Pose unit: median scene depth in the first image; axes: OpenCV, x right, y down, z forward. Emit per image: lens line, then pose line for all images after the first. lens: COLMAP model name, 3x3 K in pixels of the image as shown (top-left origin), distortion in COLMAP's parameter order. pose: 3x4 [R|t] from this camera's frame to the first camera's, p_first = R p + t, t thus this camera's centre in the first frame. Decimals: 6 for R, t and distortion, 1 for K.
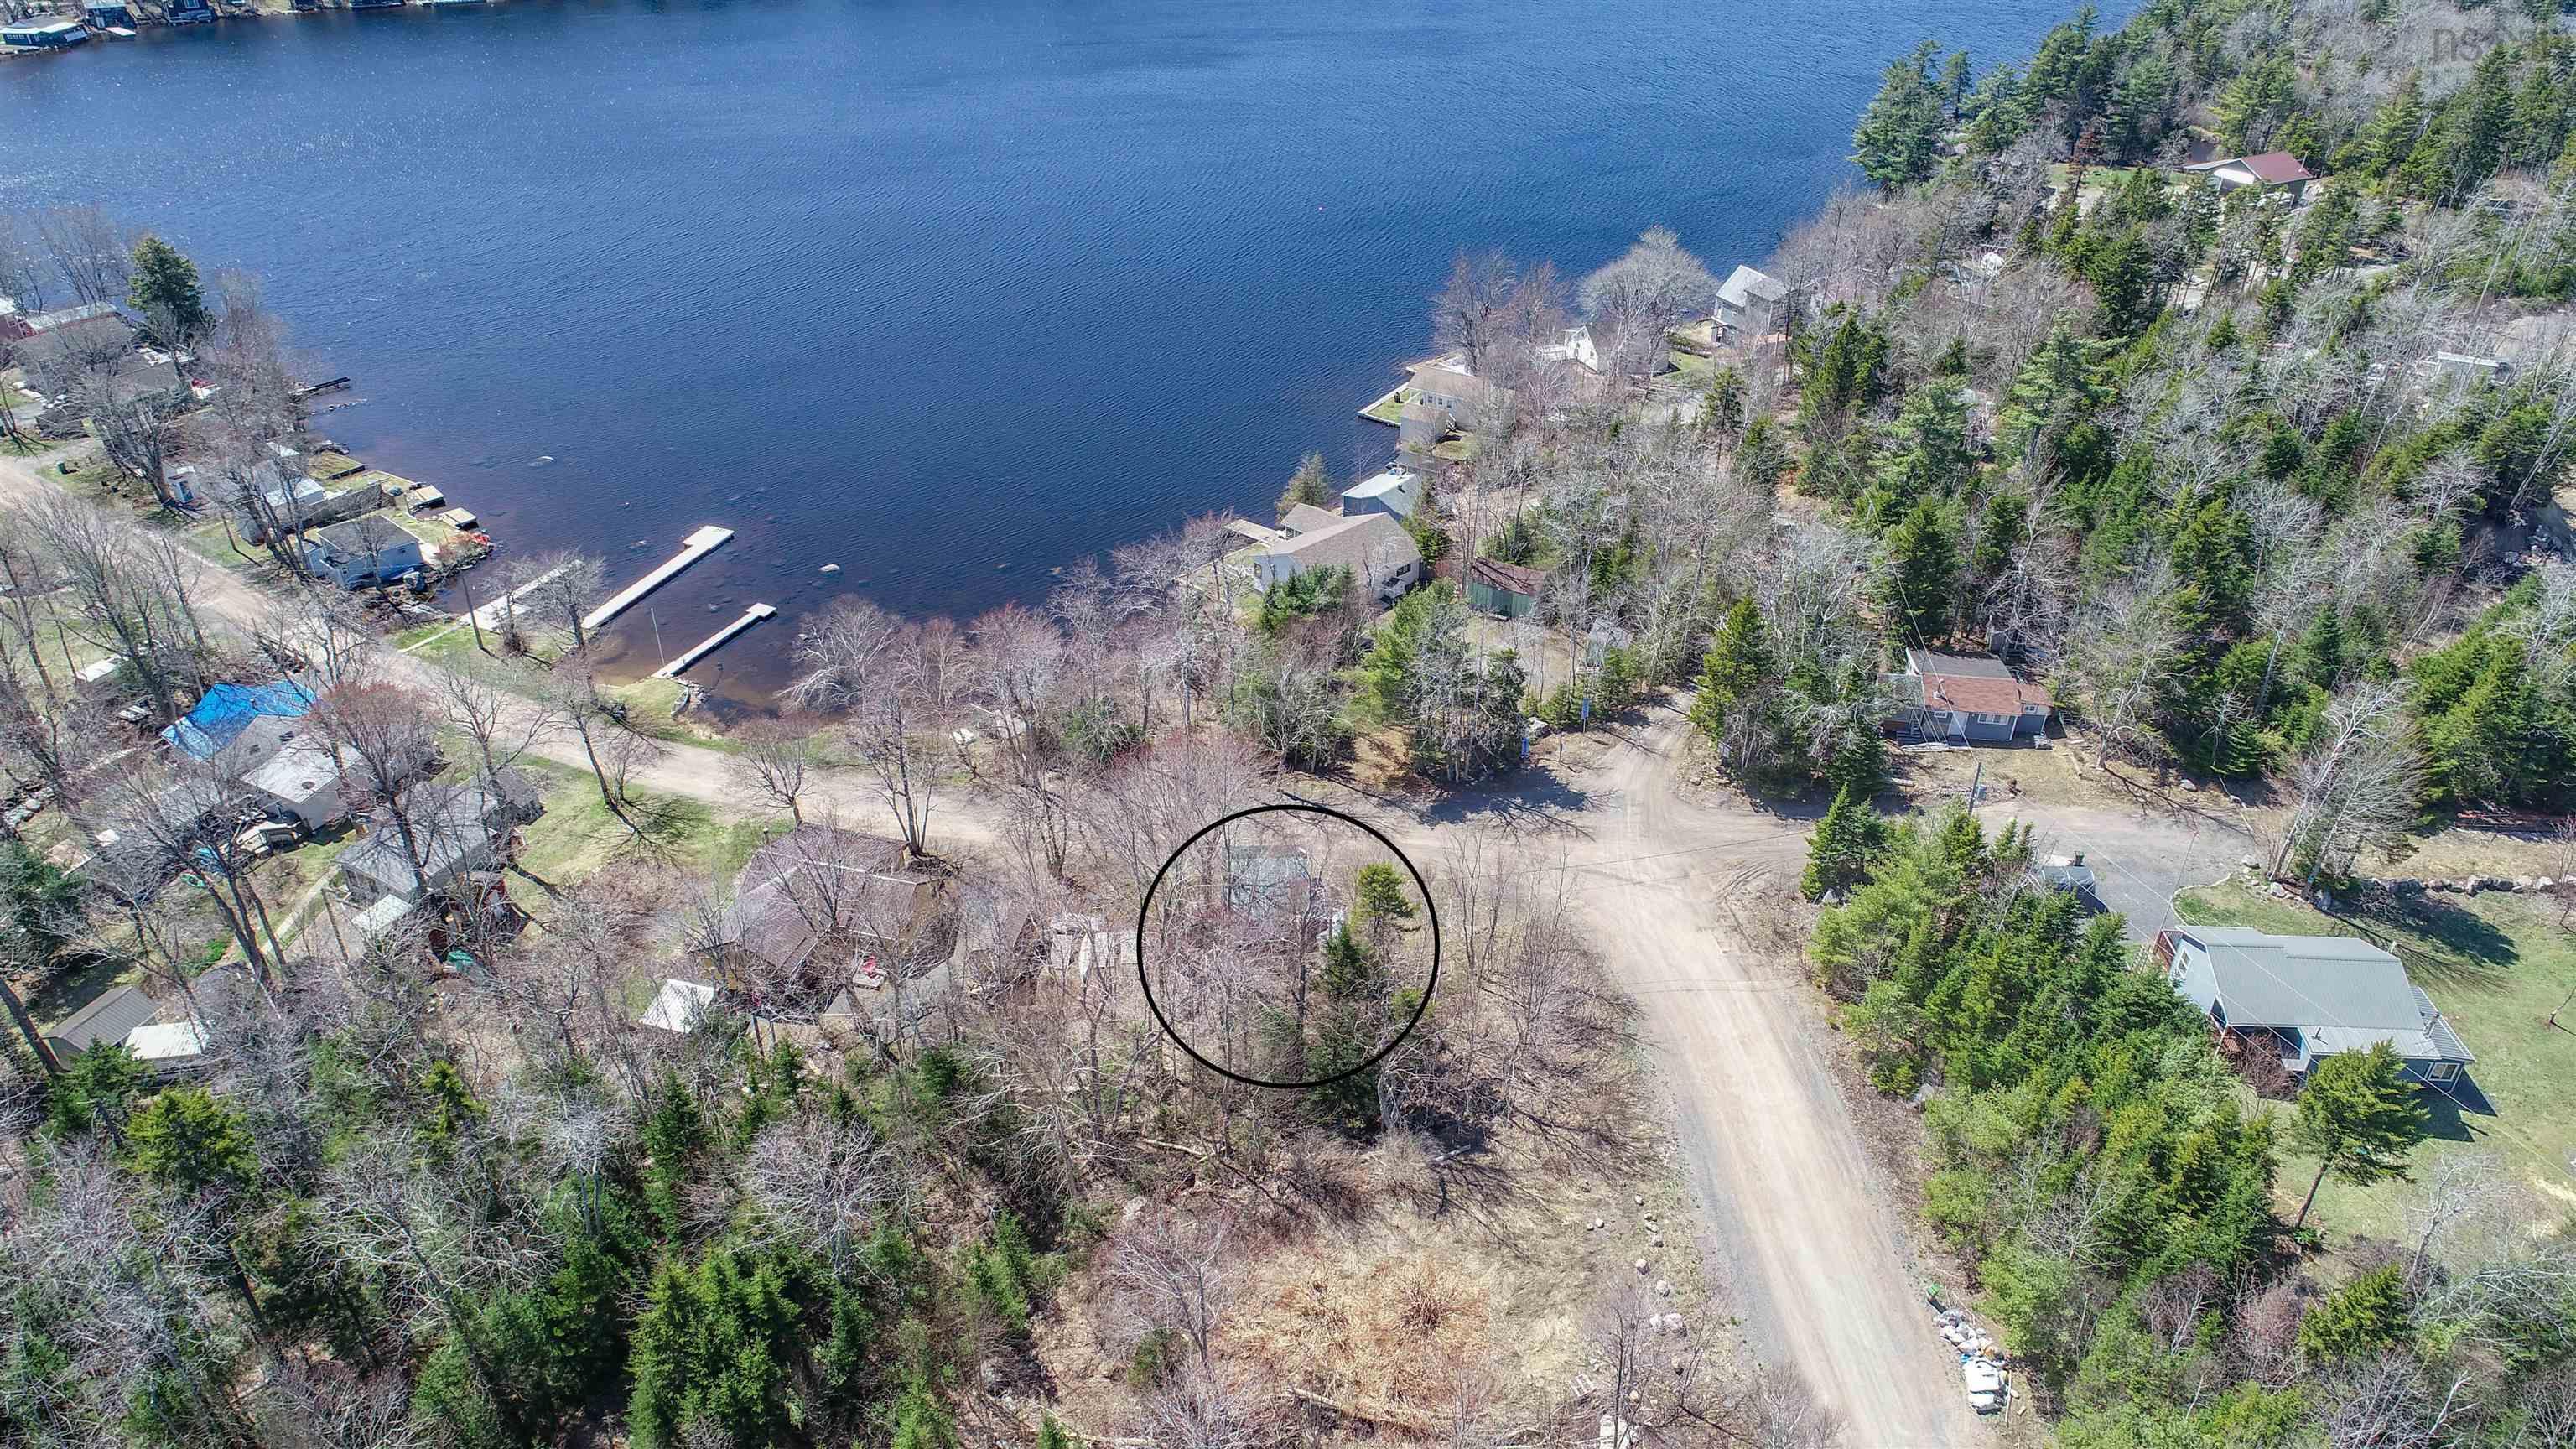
lens RADIAL K [[1719.5, 0, 1288.0], [0, 1719.5, 724.5], [0, 0, 1]] dist [-0.004349, -0.000220]
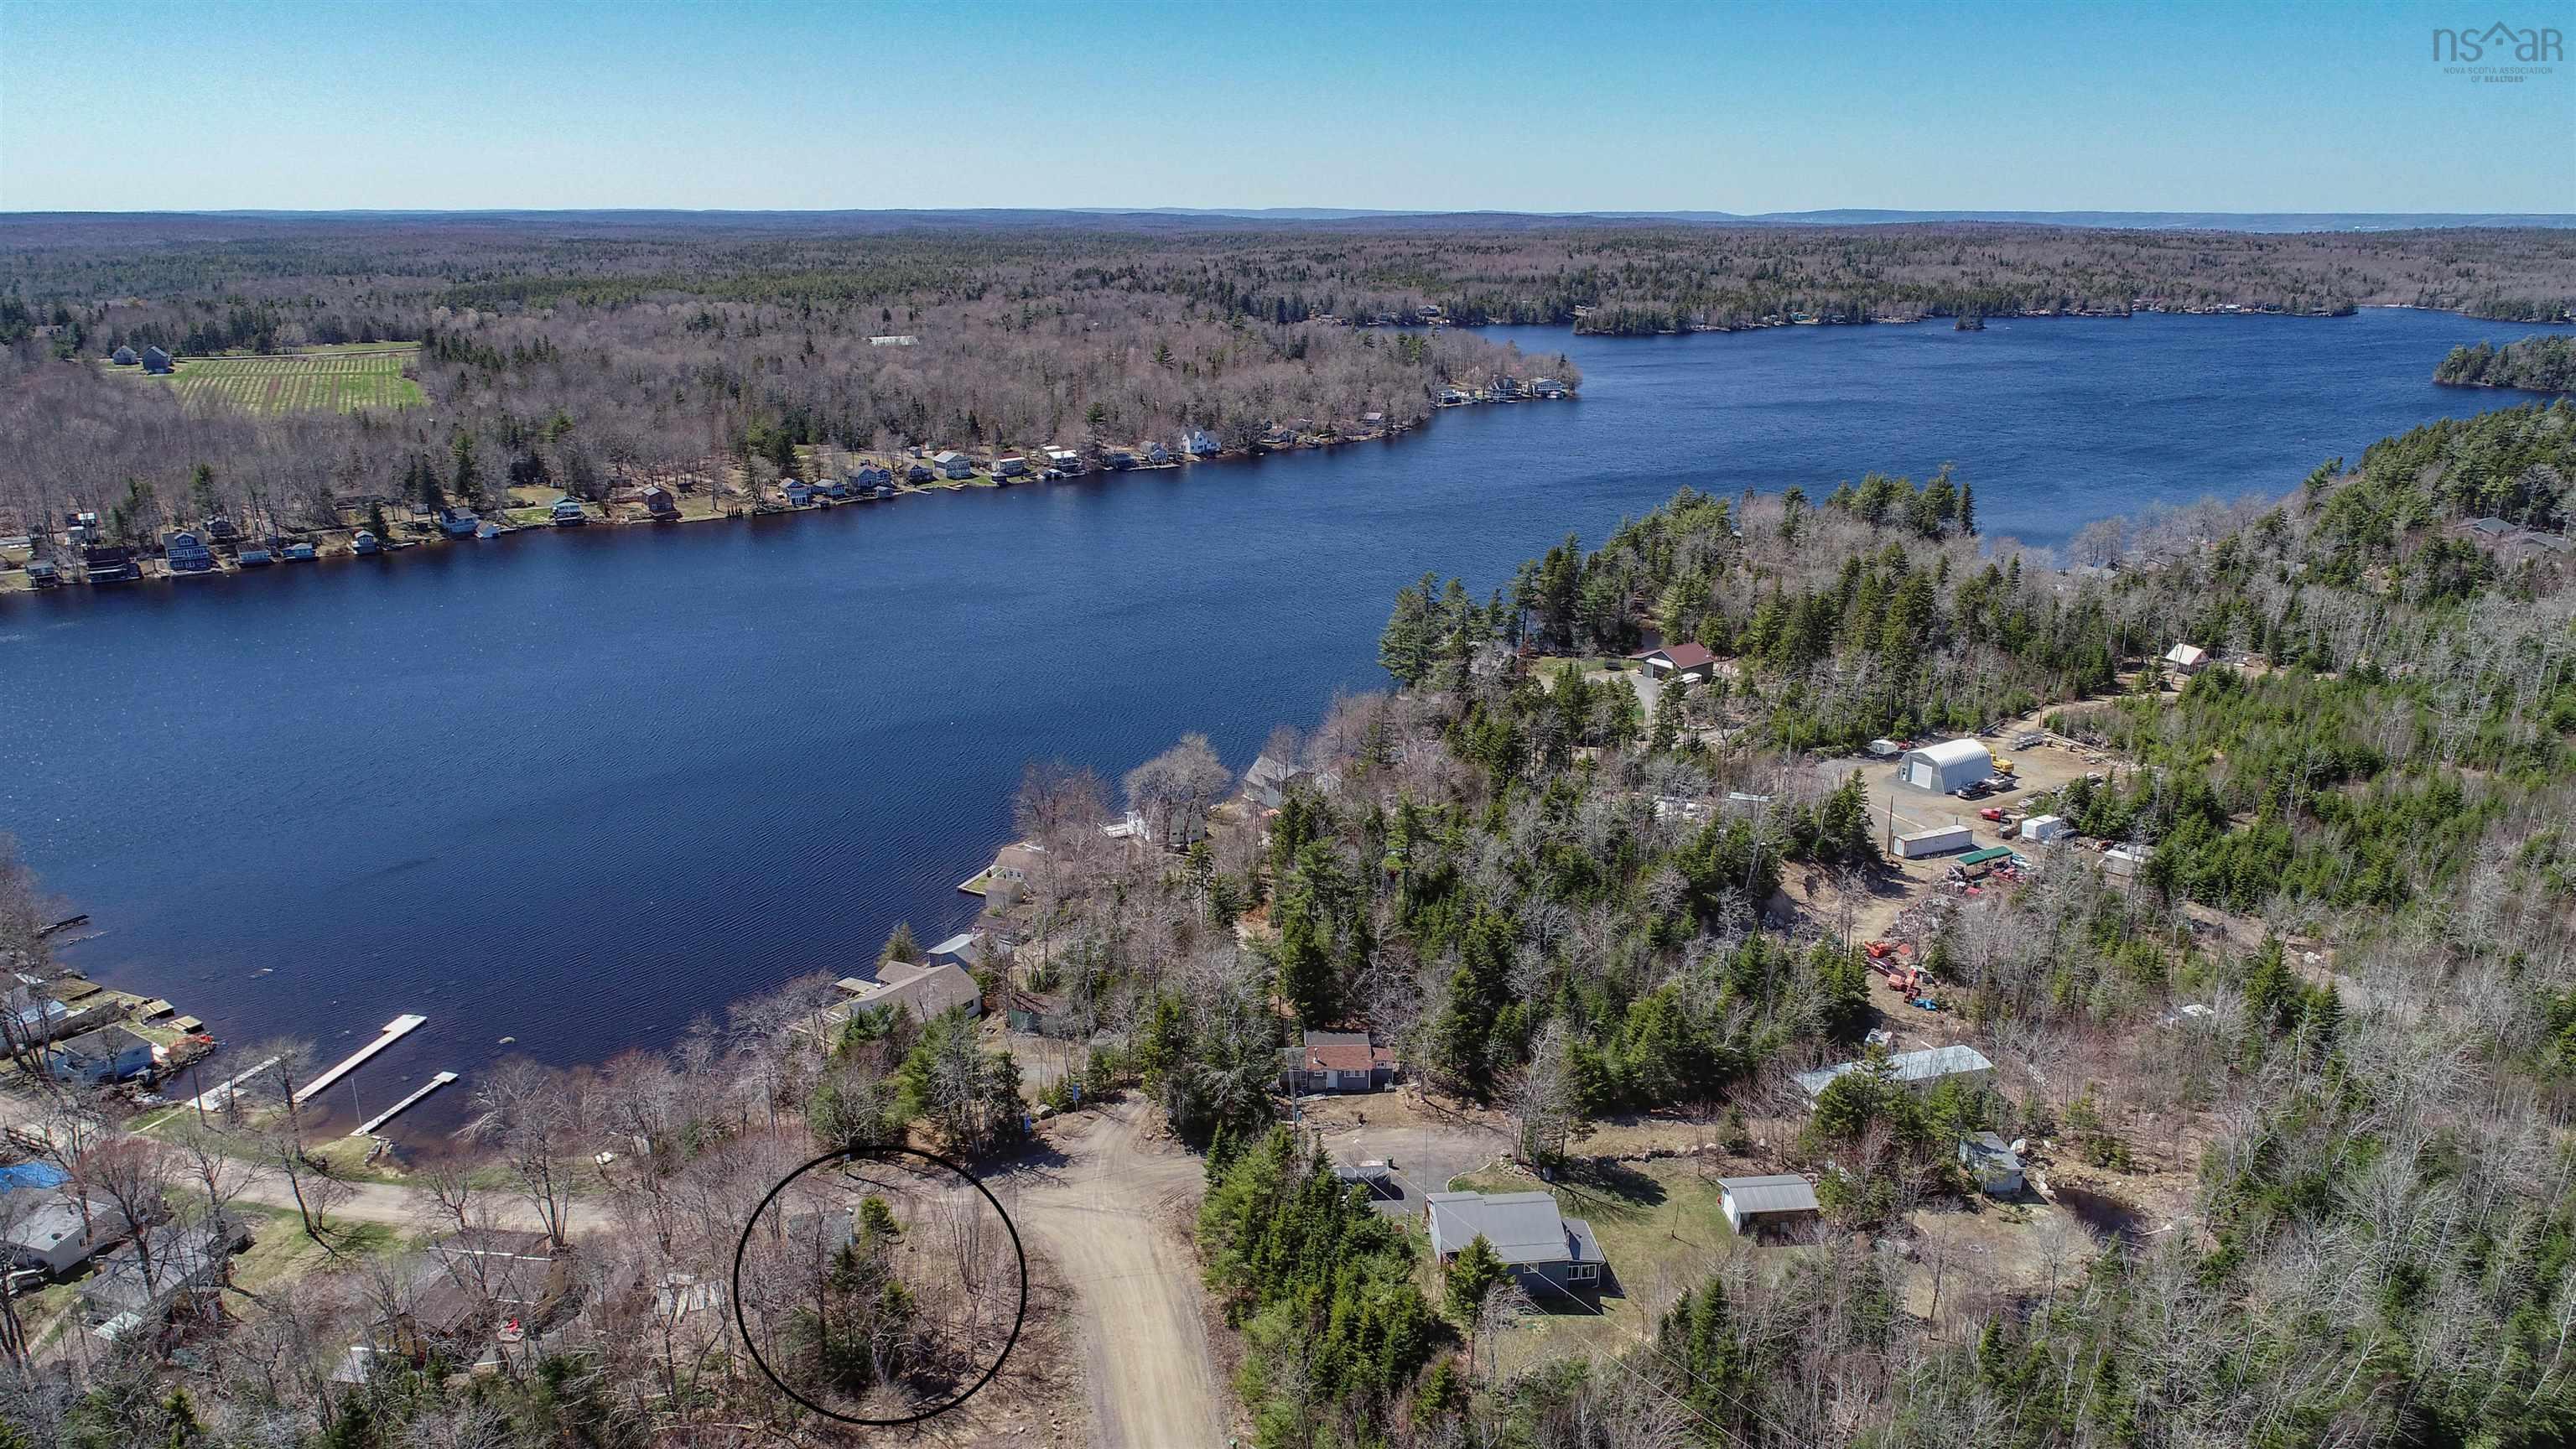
lens RADIAL K [[1719.5, 0, 1288.0], [0, 1719.5, 724.5], [0, 0, 1]] dist [-0.004349, -0.000220]
pose [[0.987693, -0.053096, 0.147119, 0.150449], [0.090067, 0.962087, -0.257443, 0.074048], [-0.127872, 0.267525, 0.955028, -0.397992]]
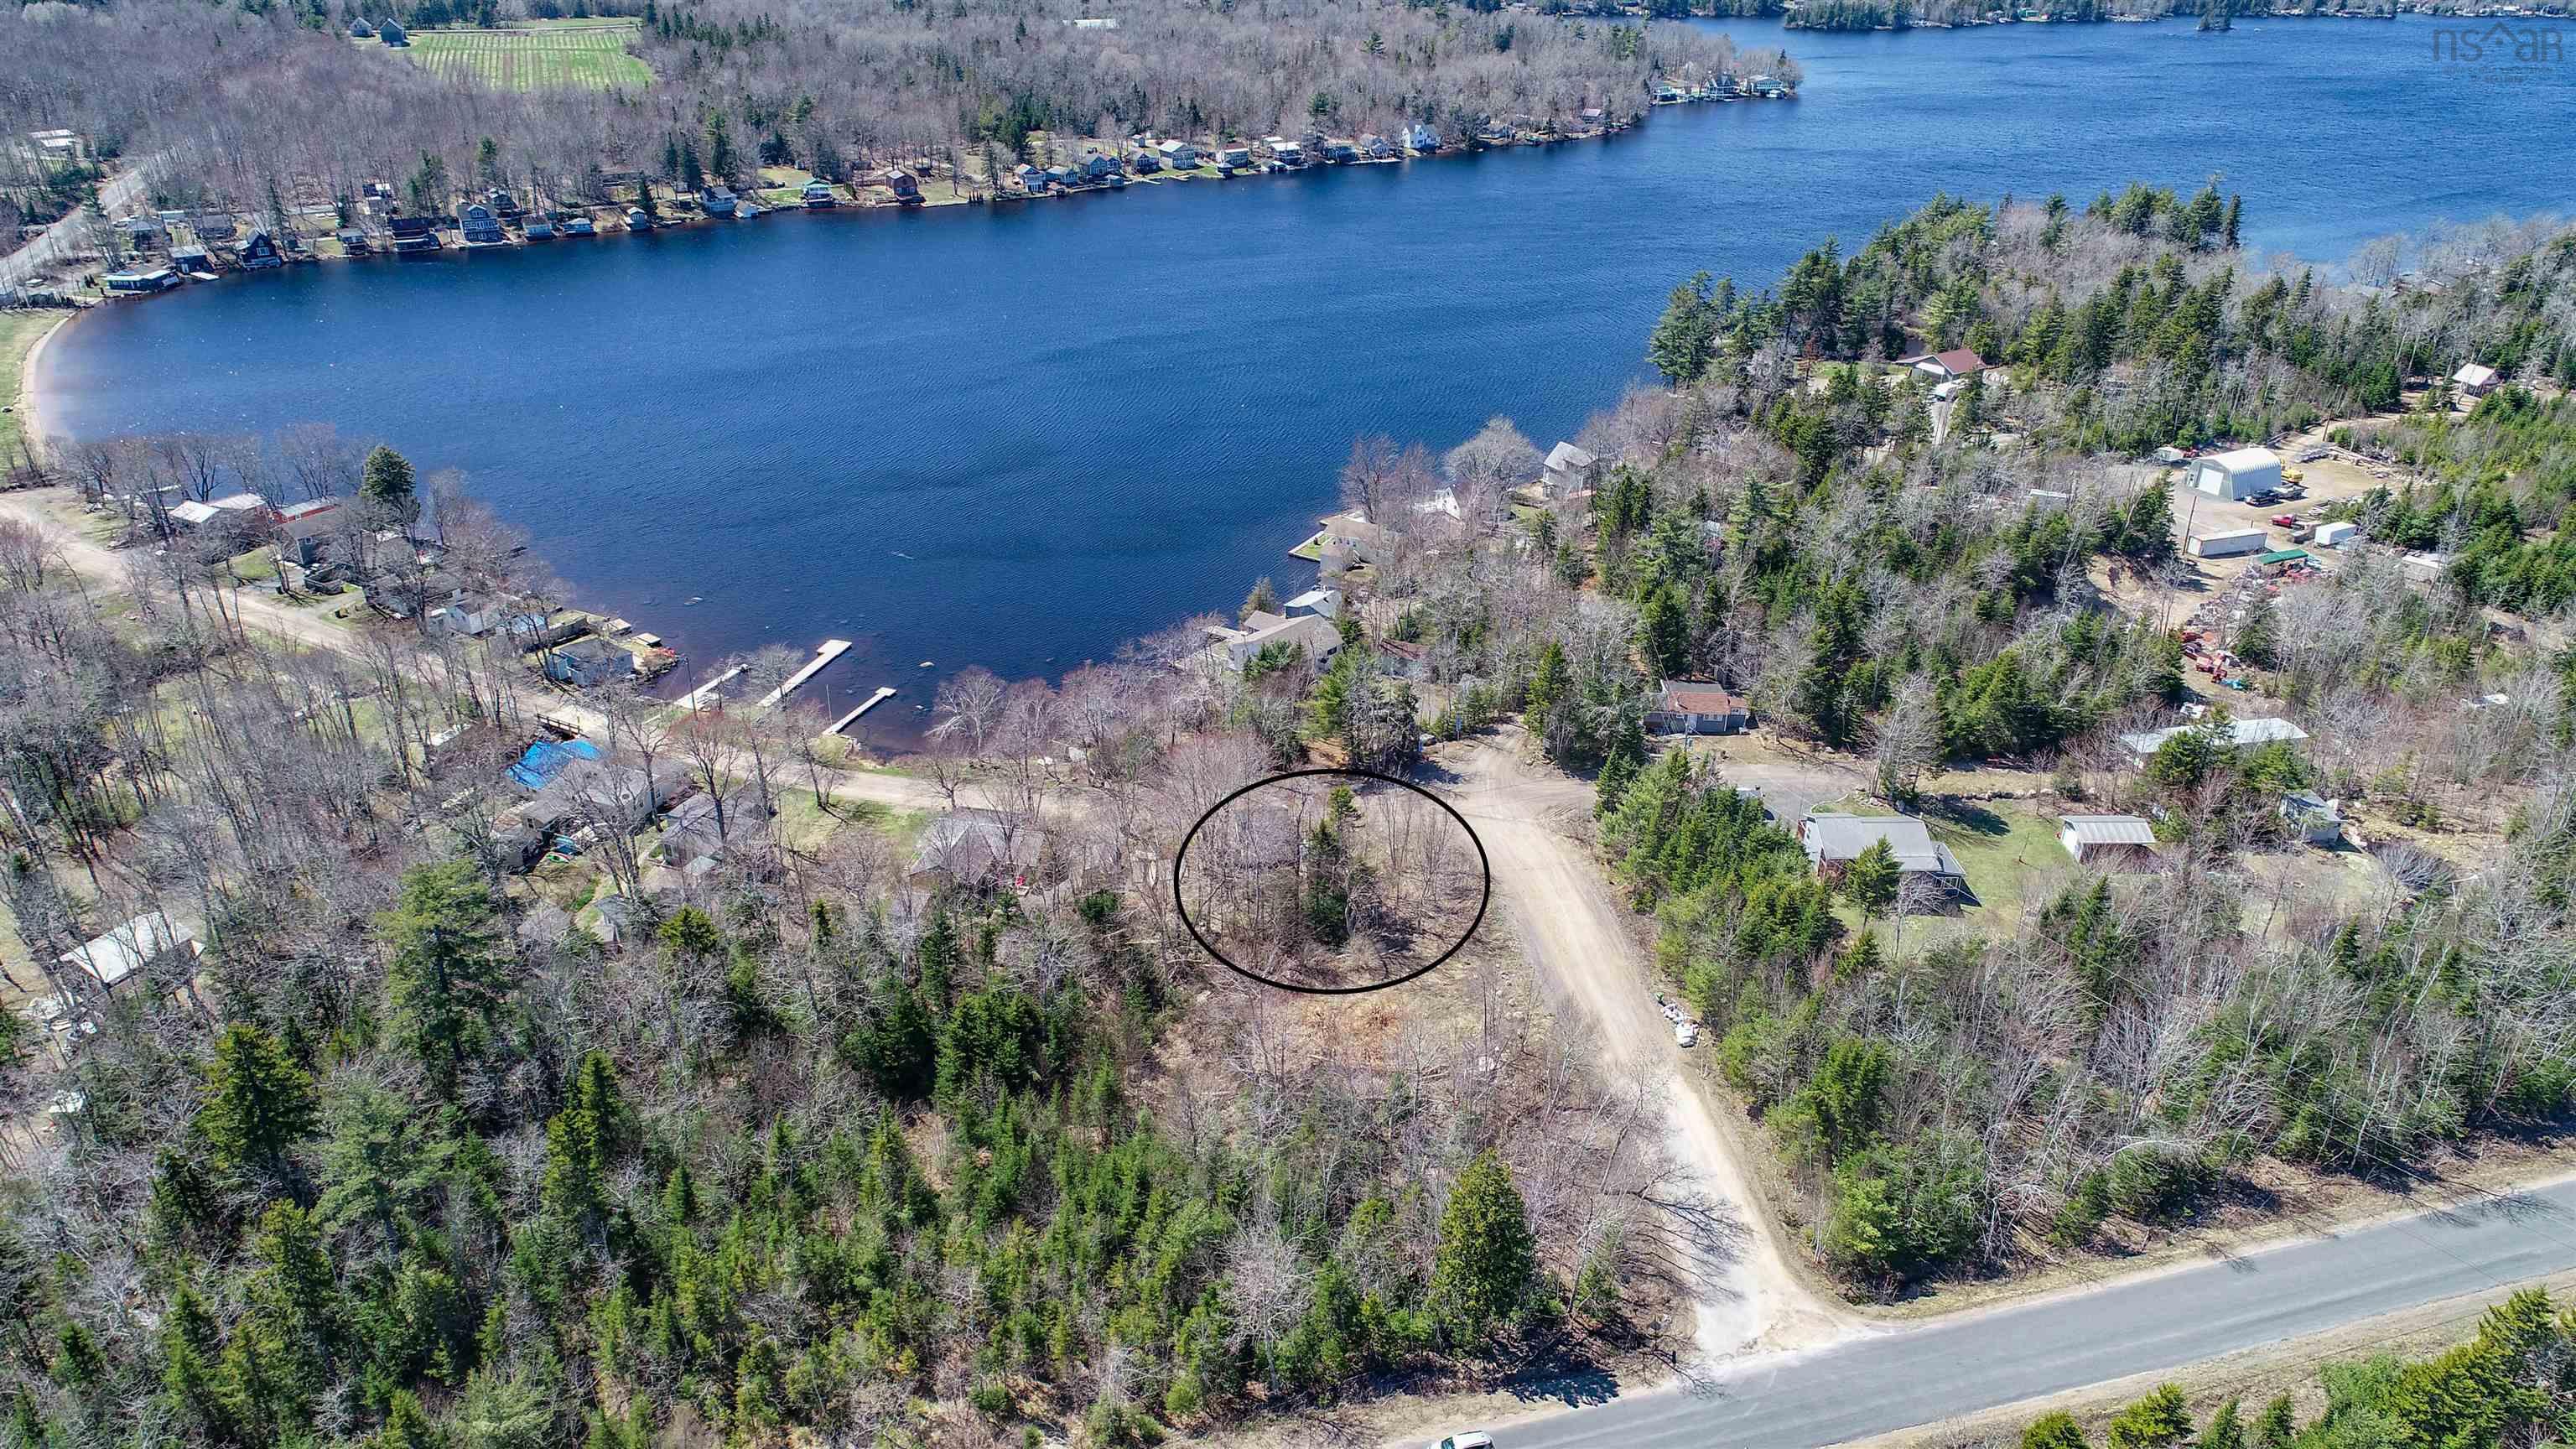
lens RADIAL K [[1719.5, 0, 1288.0], [0, 1719.5, 724.5], [0, 0, 1]] dist [-0.004349, -0.000220]
pose [[0.997341, -0.032115, 0.065424, -0.078596], [0.038654, 0.994107, -0.101276, 0.137956], [-0.061786, 0.103536, 0.992705, -0.511021]]
